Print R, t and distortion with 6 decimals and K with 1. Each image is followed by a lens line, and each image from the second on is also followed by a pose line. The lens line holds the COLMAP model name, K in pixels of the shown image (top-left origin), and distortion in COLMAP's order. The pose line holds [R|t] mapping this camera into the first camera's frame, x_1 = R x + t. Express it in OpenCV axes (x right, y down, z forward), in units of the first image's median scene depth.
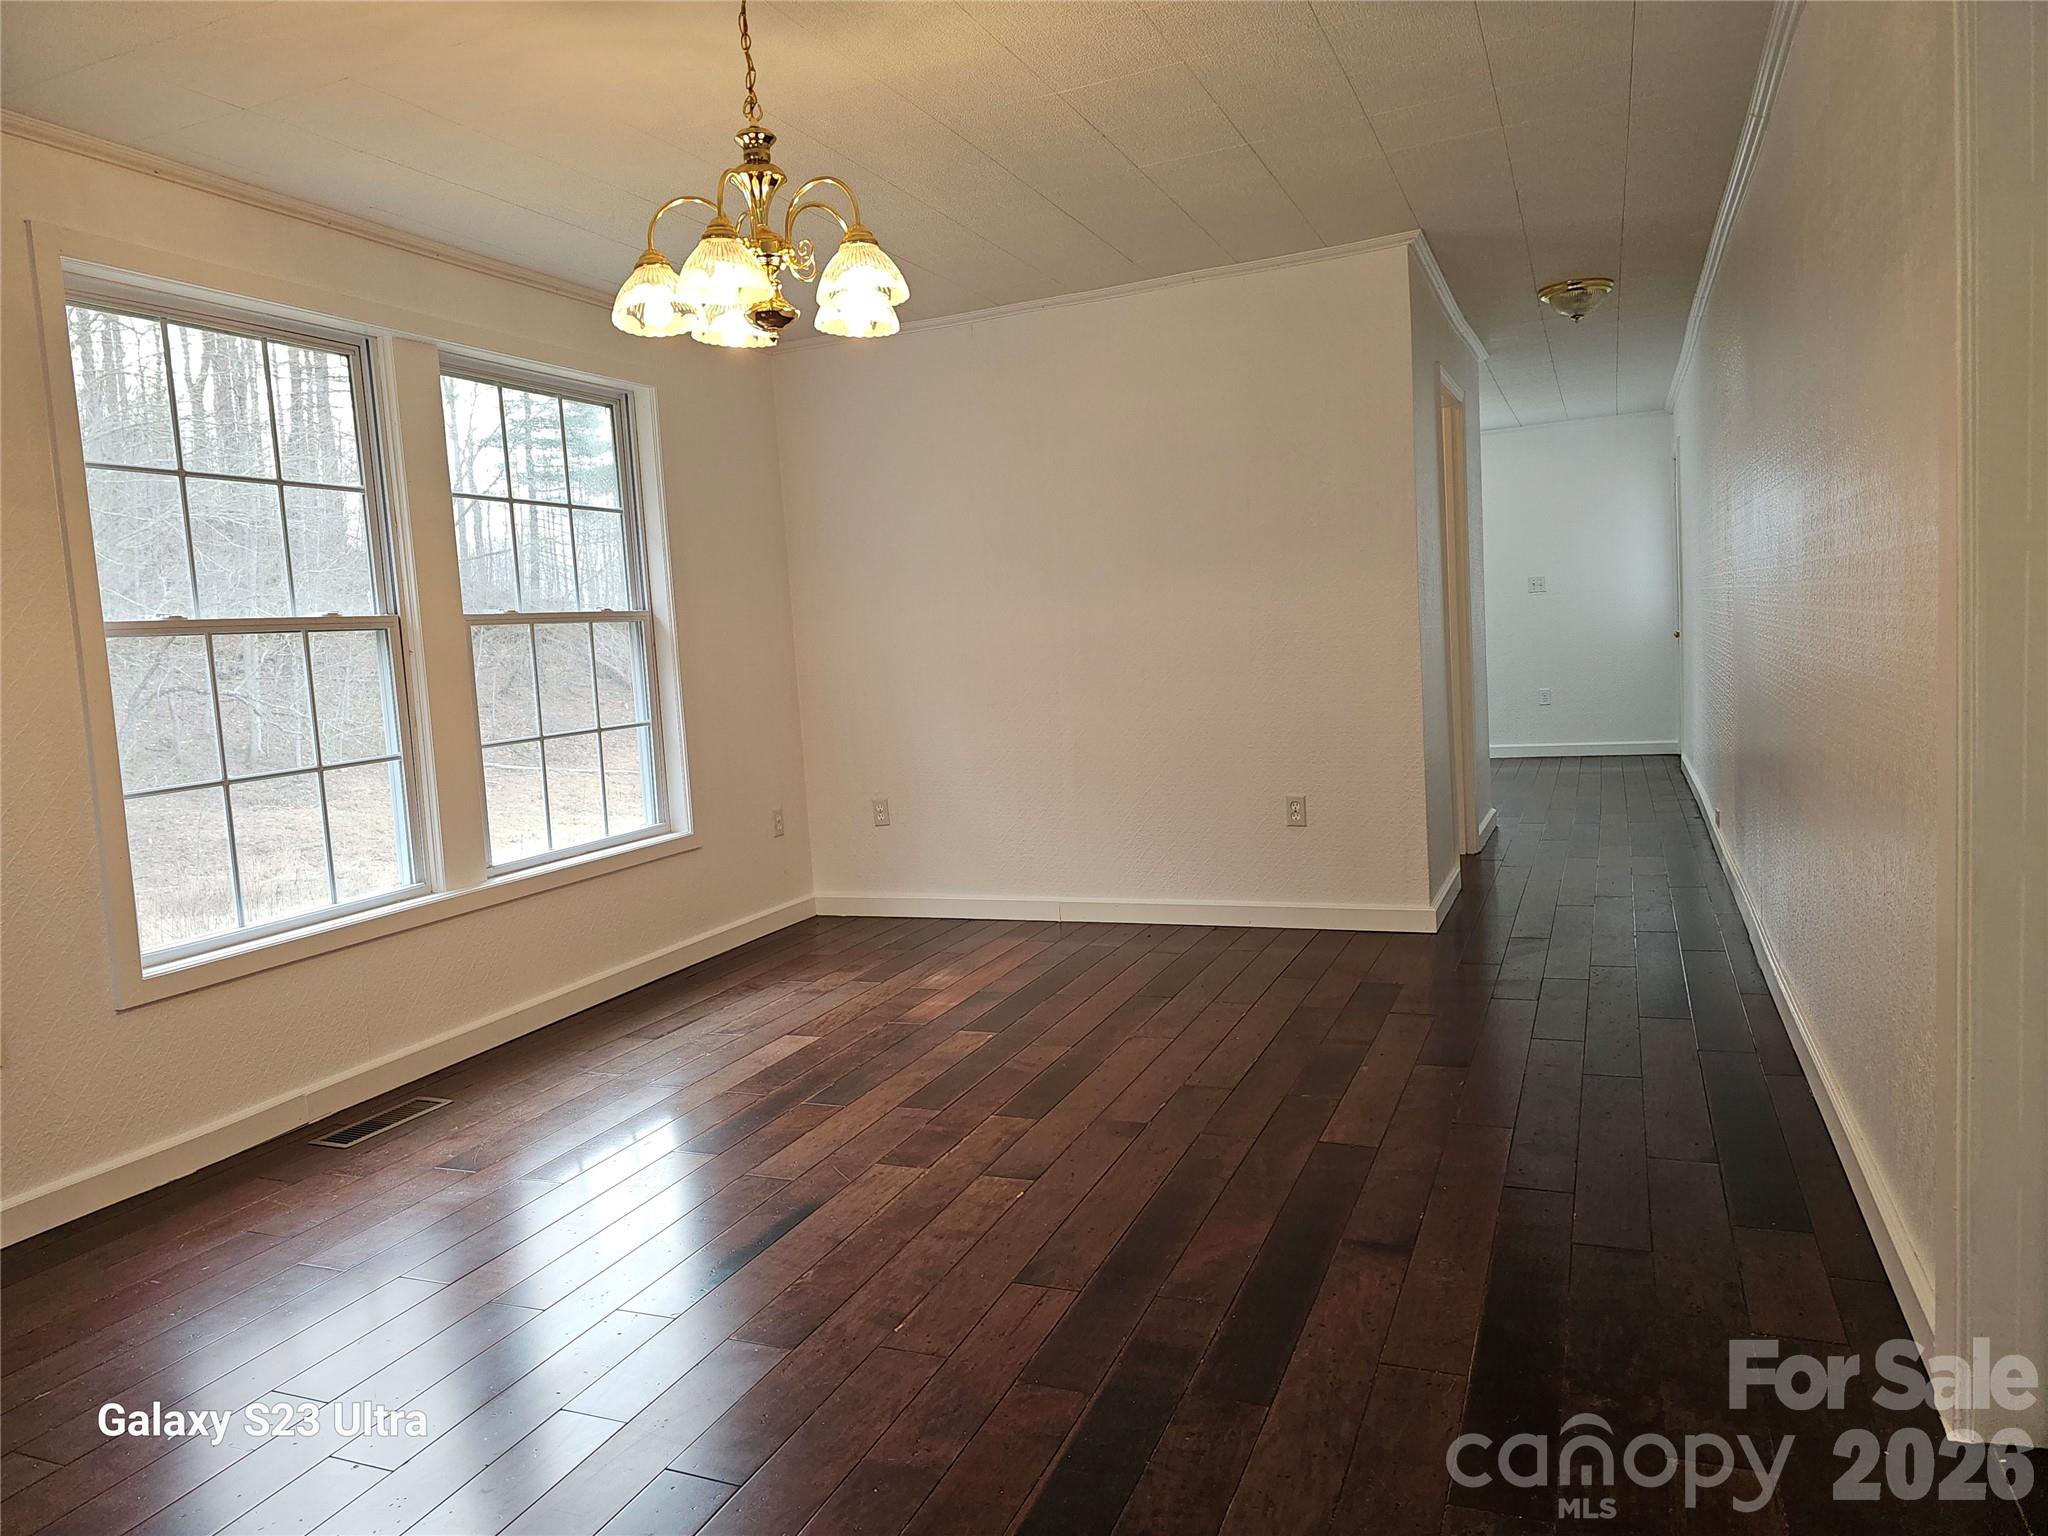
lens RADIAL K [[1349.6, 0, 1024.0], [0, 1349.6, 768.0], [0, 0, 1]] dist [-0.003684, -0.004278]
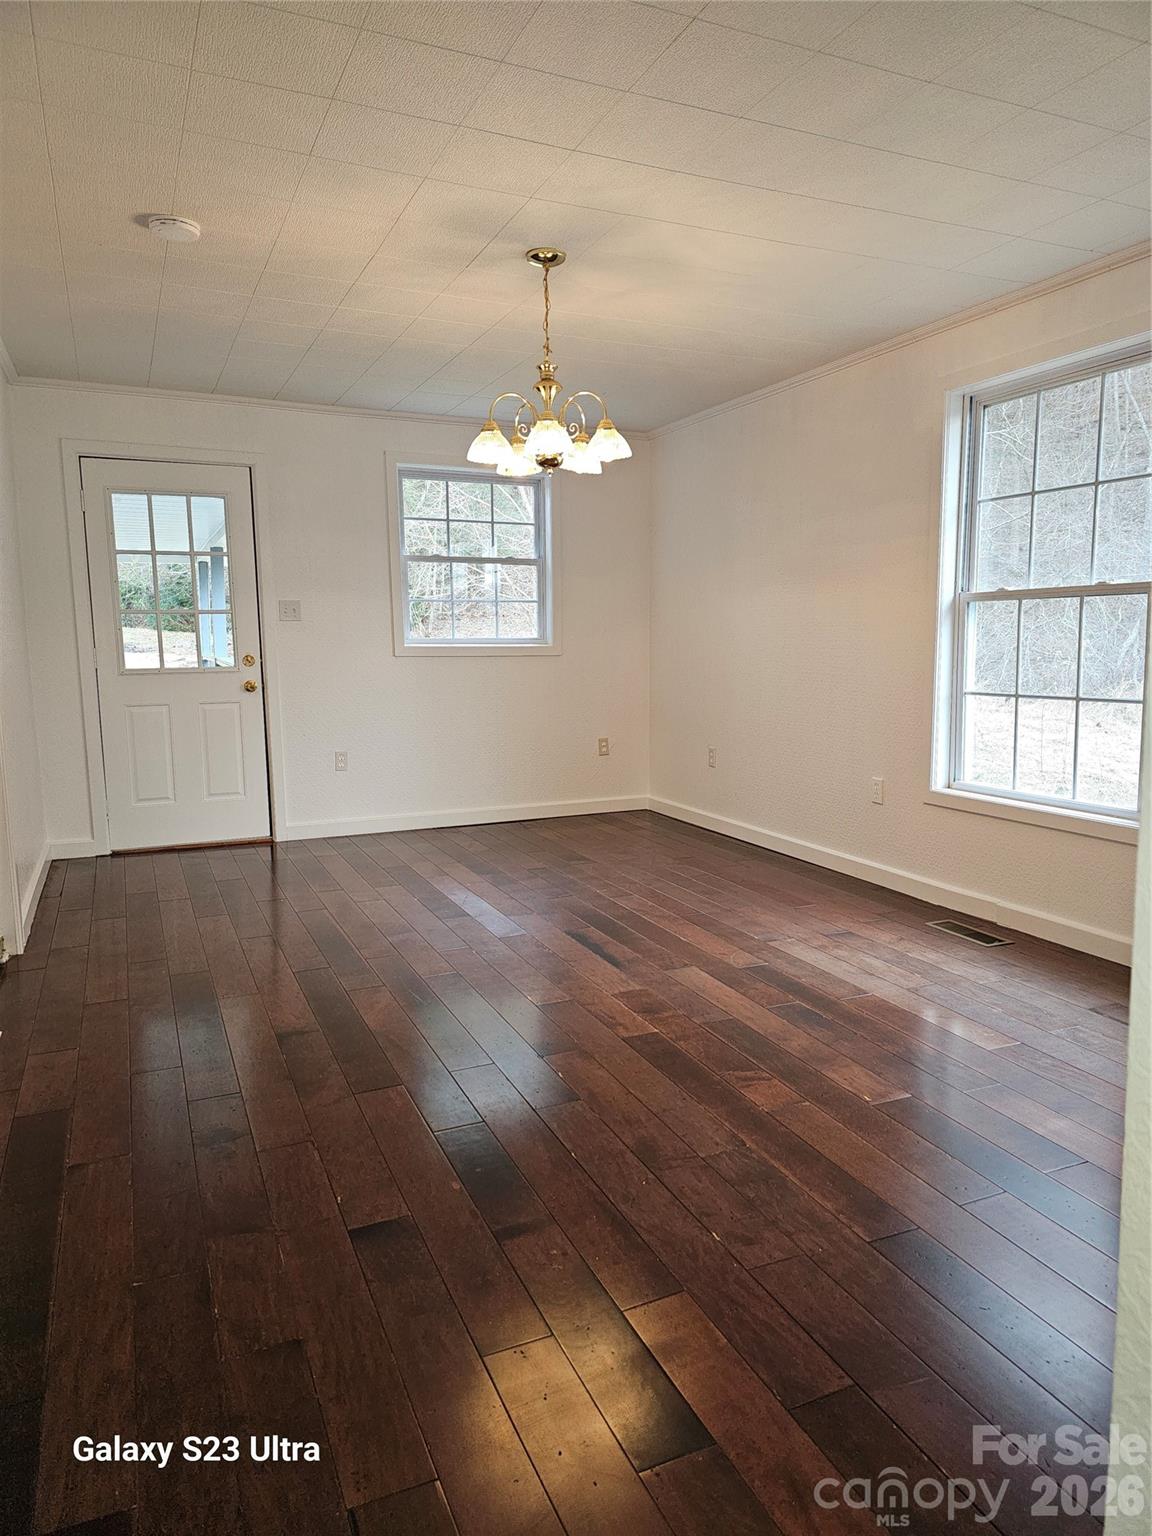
lens RADIAL K [[1012.2, 0, 576.0], [0, 1012.2, 768.0], [0, 0, 1]] dist [-0.003684, -0.004278]
pose [[-0.681687, 0.167387, -0.712239, 0.588756], [-0.022827, 0.968138, 0.249375, -0.183860], [0.731288, 0.186254, -0.656146, 1.385066]]
